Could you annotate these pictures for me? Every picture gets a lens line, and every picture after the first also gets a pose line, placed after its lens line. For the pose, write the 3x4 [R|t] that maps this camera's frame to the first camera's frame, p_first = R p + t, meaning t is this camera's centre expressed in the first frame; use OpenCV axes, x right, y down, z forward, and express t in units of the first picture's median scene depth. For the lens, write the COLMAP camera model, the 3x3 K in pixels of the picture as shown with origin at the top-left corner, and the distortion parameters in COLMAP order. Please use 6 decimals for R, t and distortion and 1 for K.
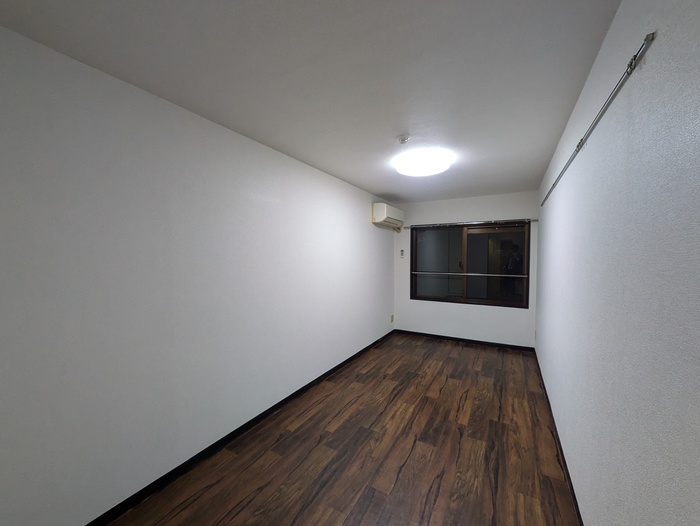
lens RADIAL K [[277.2, 0, 353.4], [0, 277.2, 265.3], [0, 0, 1]] dist [0.000664, 0.000204]
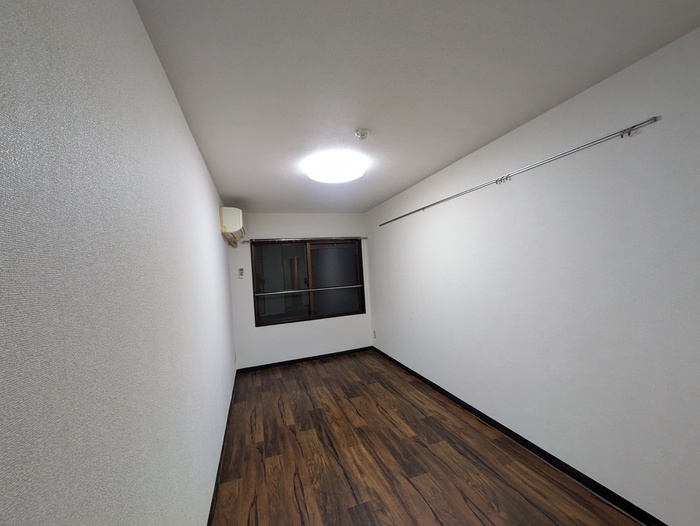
lens RADIAL K [[277.2, 0, 353.4], [0, 277.2, 265.3], [0, 0, 1]] dist [0.000664, 0.000204]
pose [[0.655602, -0.036596, 0.754220, -0.277831], [0.087992, 0.995723, -0.028172, -0.016387], [-0.749963, 0.084835, 0.656018, 0.265250]]
